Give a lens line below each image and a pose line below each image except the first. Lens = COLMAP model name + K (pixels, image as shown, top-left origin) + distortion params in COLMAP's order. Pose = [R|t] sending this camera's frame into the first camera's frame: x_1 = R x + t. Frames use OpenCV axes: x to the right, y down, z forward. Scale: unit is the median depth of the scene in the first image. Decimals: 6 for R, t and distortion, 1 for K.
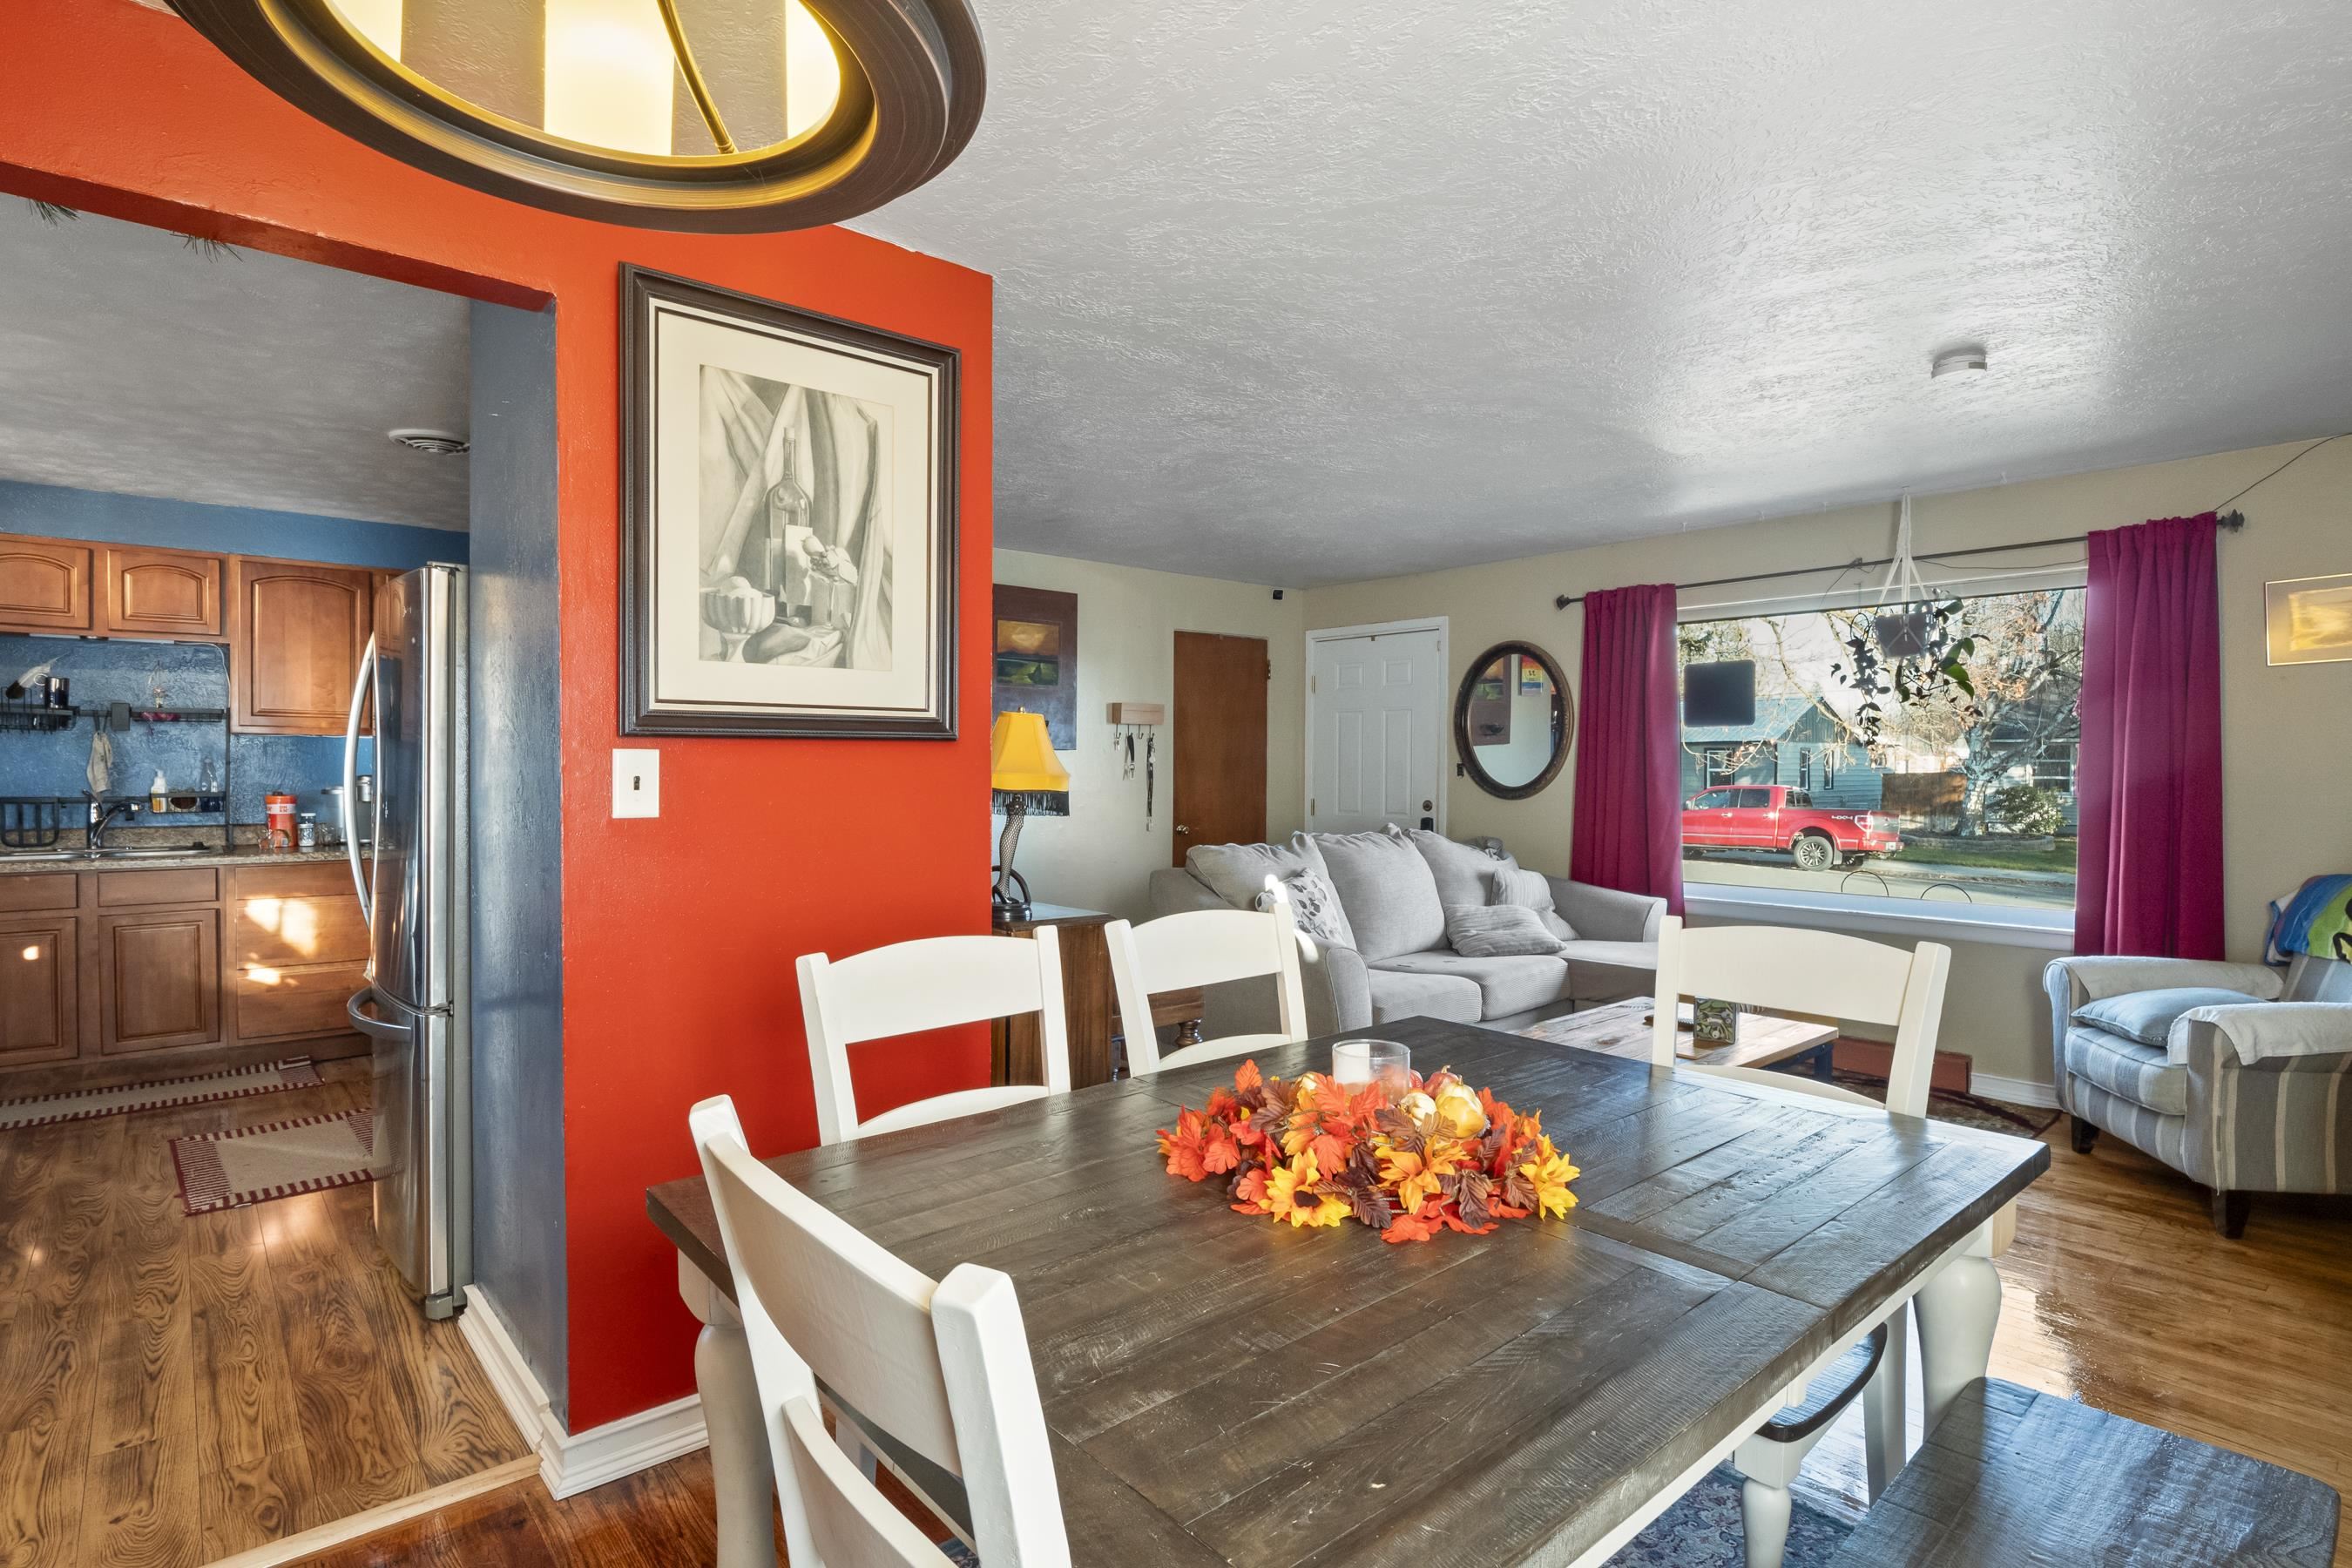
lens RADIAL K [[1176.5, 0, 1176.0], [0, 1176.5, 784.0], [0, 0, 1]] dist [-0.014972, 0.001022]
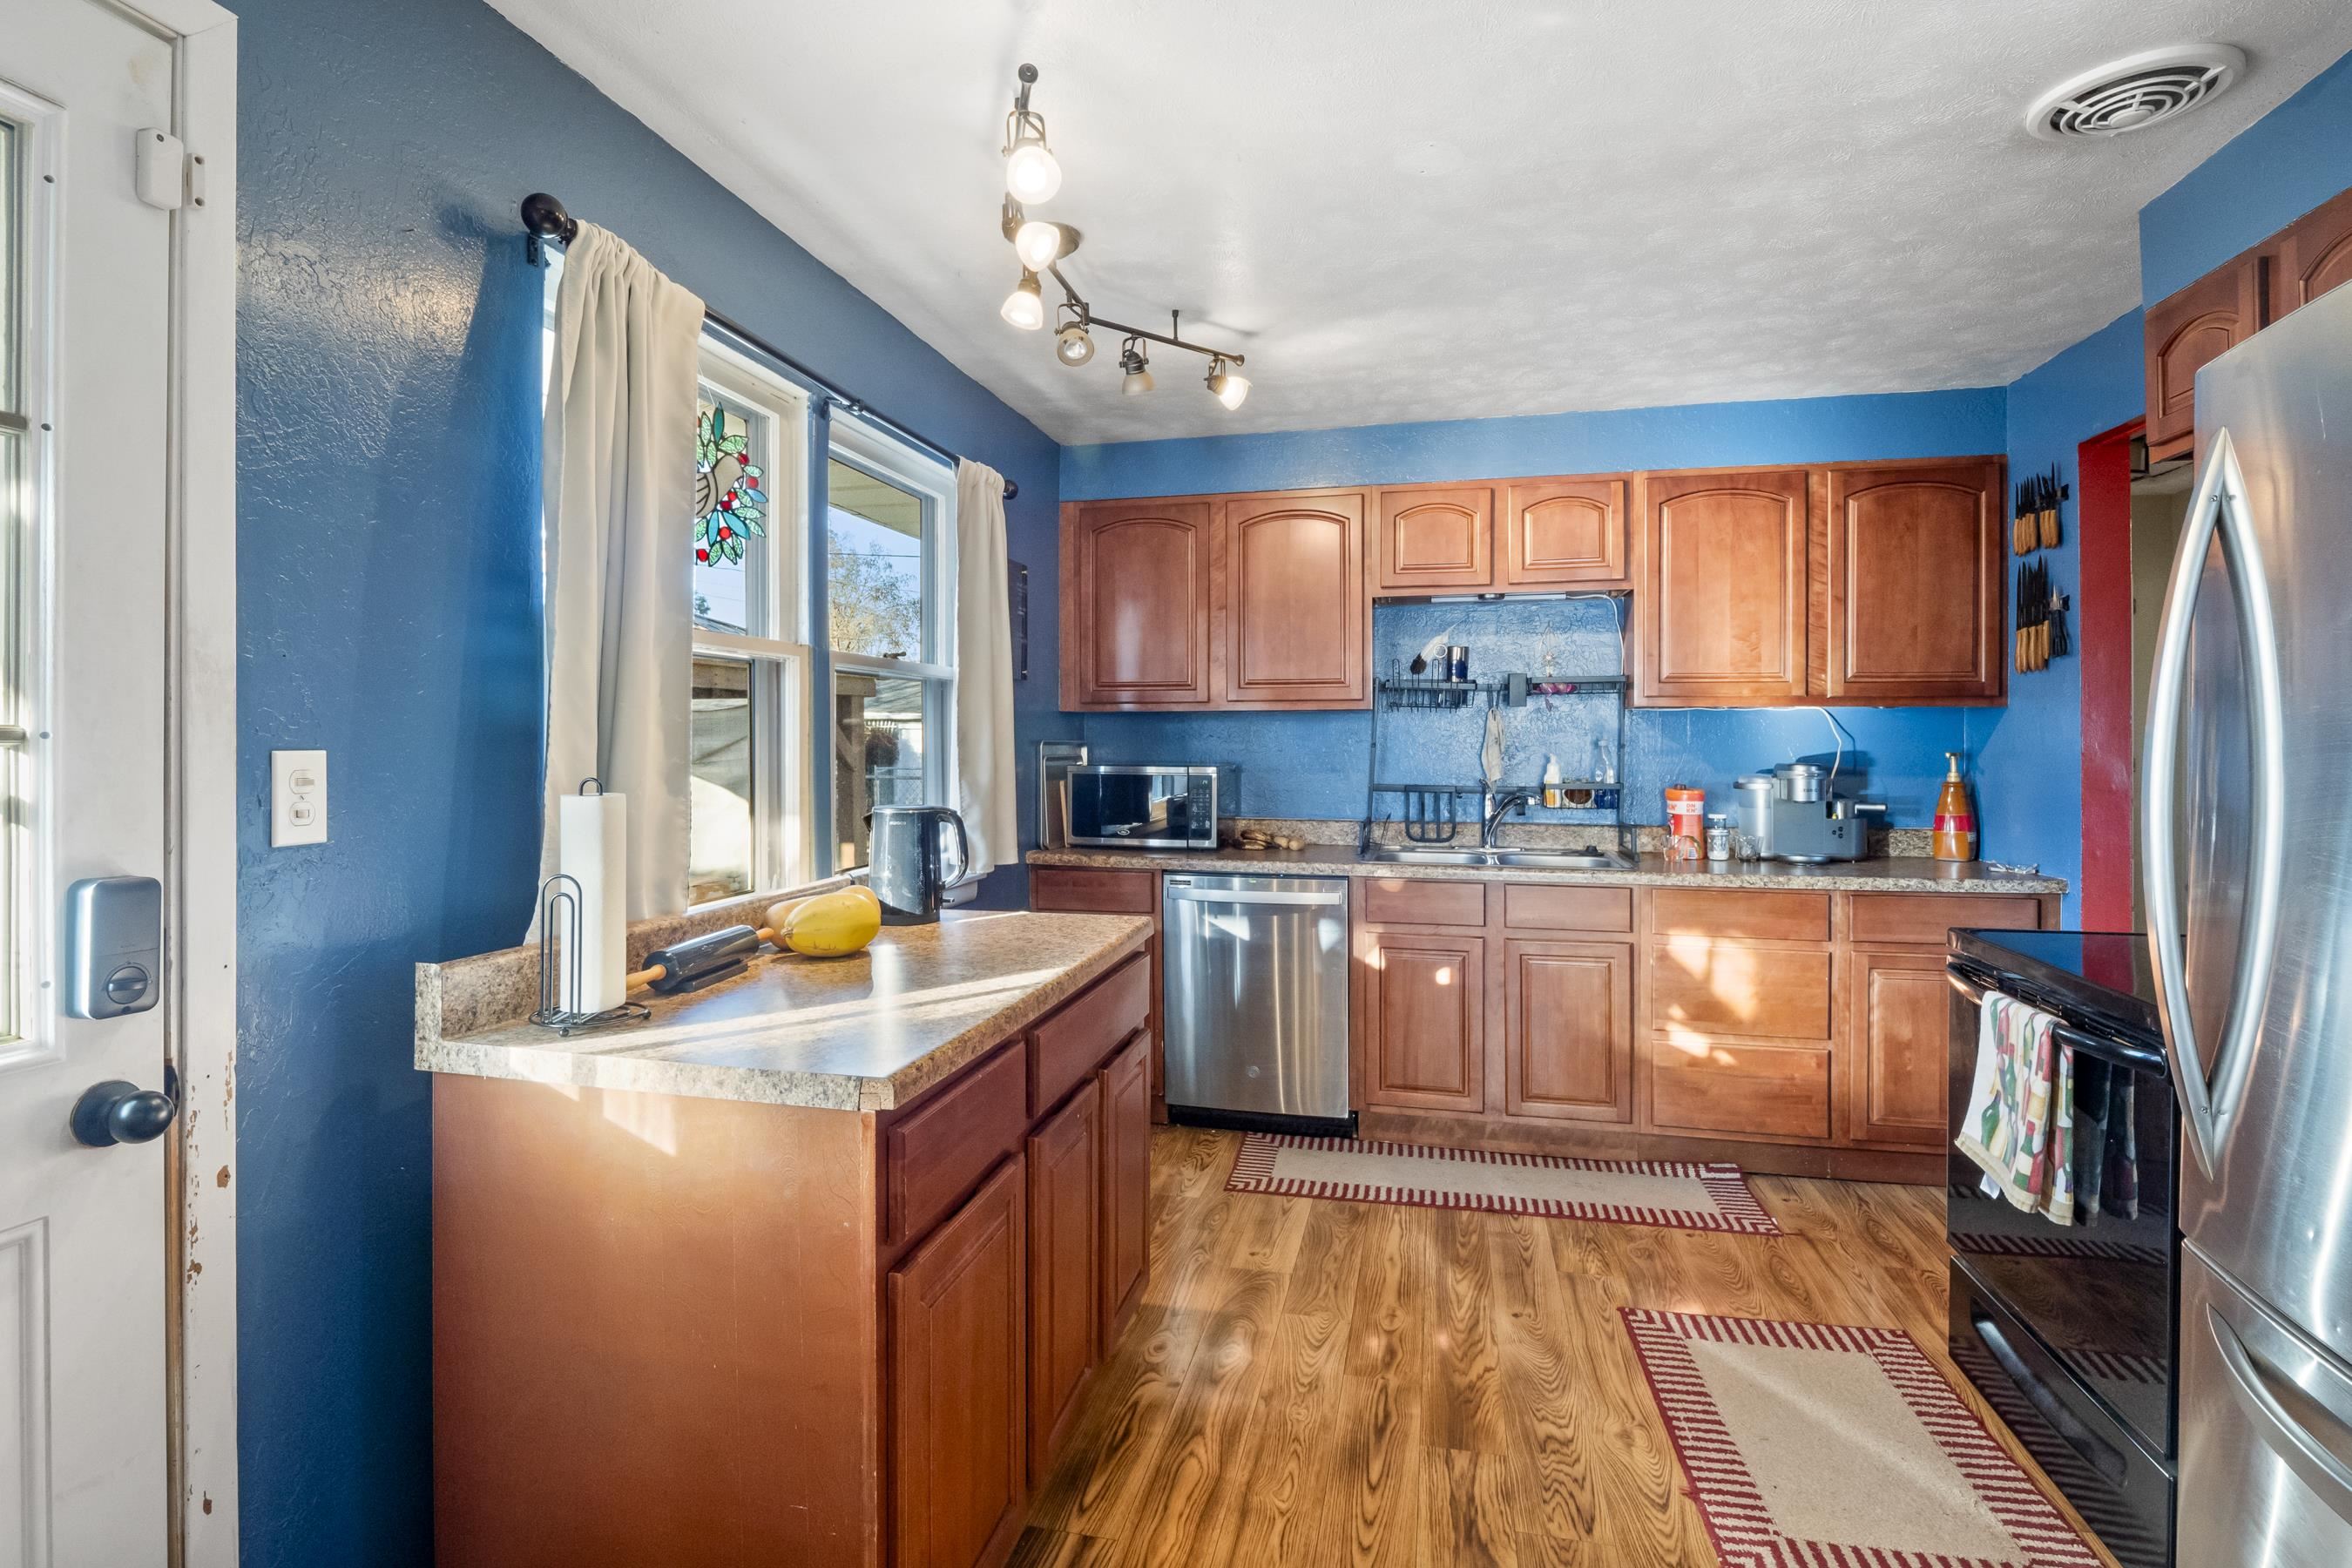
lens RADIAL K [[1156.7, 0, 1161.6], [0, 1156.7, 746.1], [0, 0, 1]] dist [0.002161, -0.011966]
pose [[0.585478, 0.000657, -0.810688, -0.393338], [-0.009728, 0.999933, -0.006214, -0.010668], [0.810630, 0.011524, 0.585445, 0.319563]]
